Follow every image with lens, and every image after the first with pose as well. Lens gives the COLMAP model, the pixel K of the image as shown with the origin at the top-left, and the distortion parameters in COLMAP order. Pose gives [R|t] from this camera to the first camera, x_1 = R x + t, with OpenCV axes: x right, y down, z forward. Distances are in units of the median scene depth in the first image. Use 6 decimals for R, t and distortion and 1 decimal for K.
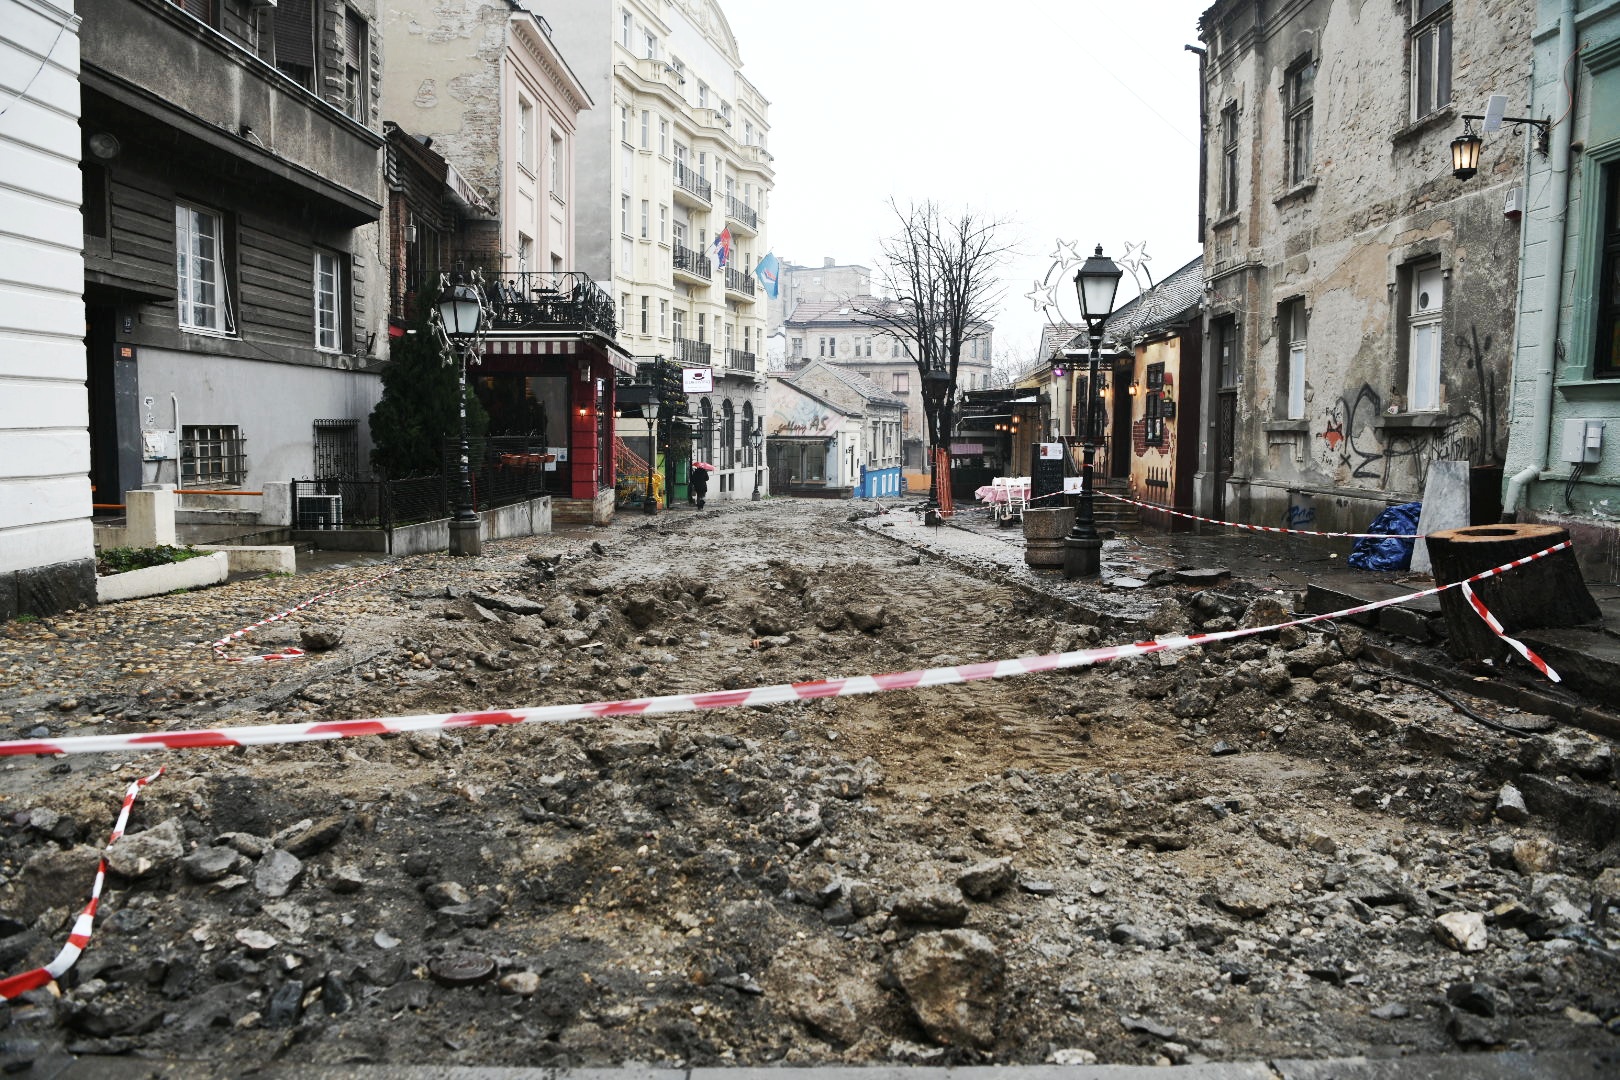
lens RADIAL K [[1111.6, 0, 812.4], [0, 1111.6, 530.2], [0, 0, 1]] dist [-0.073134, 0.007538]
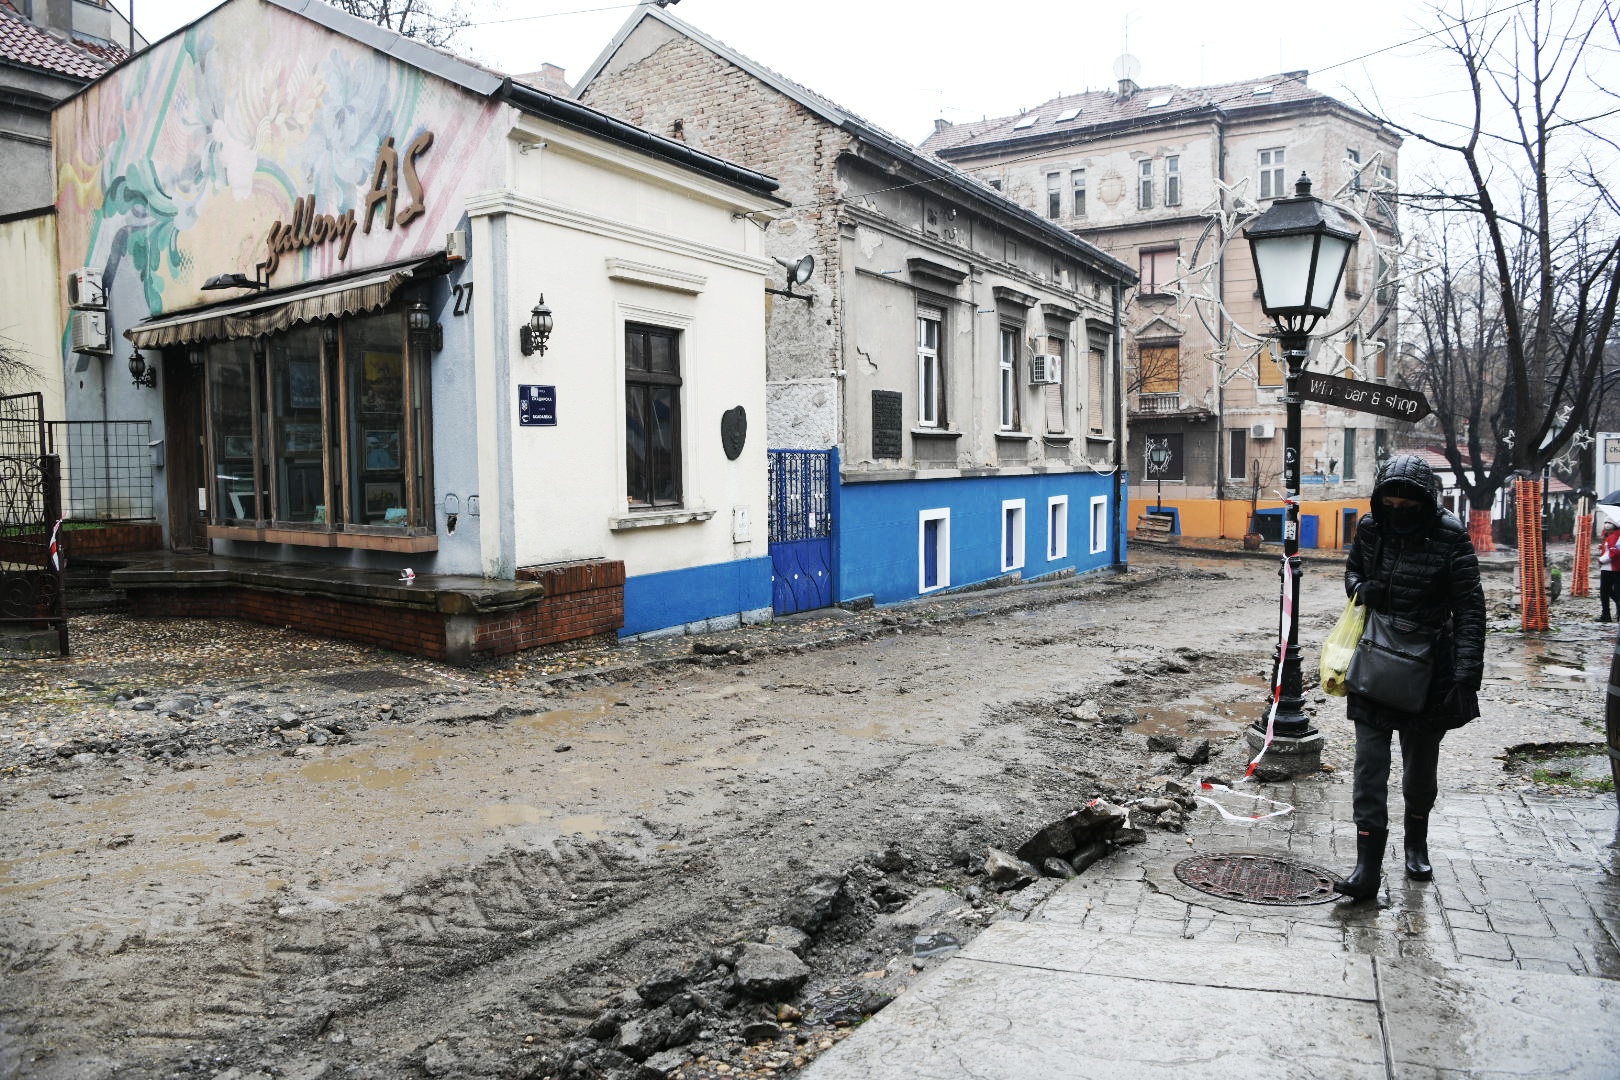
lens RADIAL K [[1111.6, 0, 812.4], [0, 1111.6, 530.2], [0, 0, 1]] dist [-0.073134, 0.007538]
pose [[0.956197, 0.001521, -0.292720, 0.360506], [-0.009411, 0.999629, -0.025549, -0.132878], [0.292573, 0.027185, 0.955857, 2.777716]]
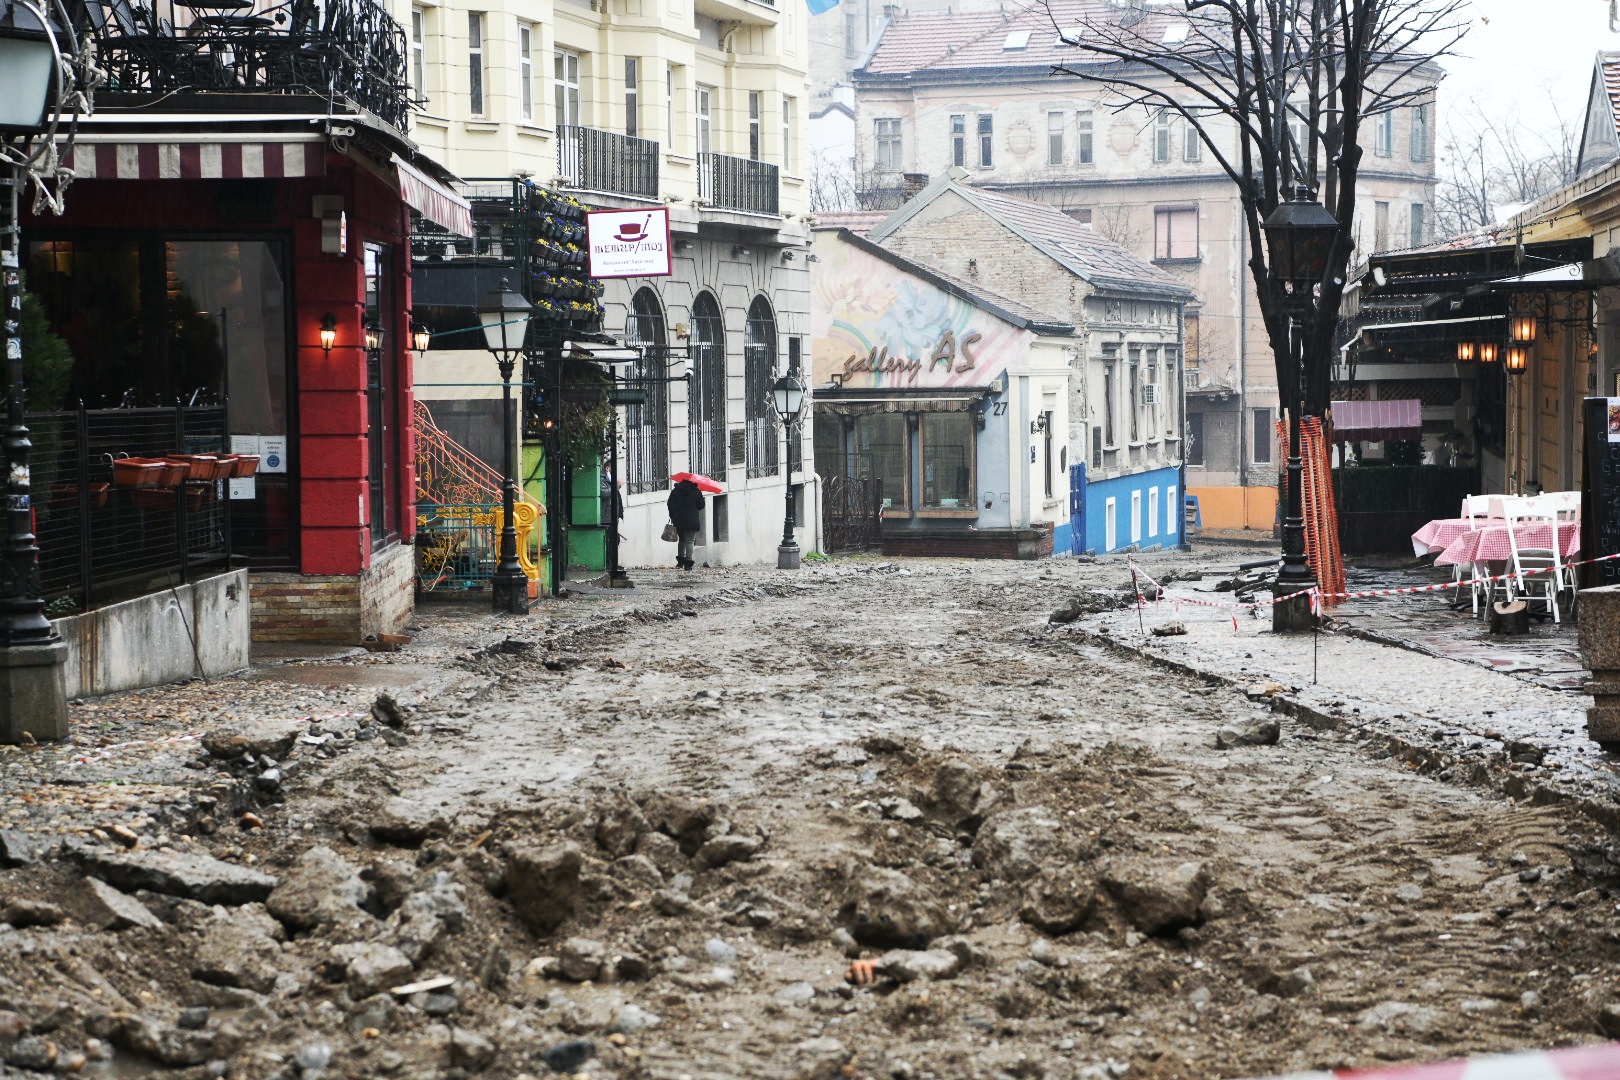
lens RADIAL K [[3051.1, 0, 810.0], [0, 3051.1, 540.0], [0, 0, 1]] dist [0.306856, 0.077855]
pose [[0.999064, -0.017750, -0.039450, -0.009949], [0.016382, 0.999262, -0.034733, -0.002026], [0.040038, 0.034054, 0.998618, -0.006267]]
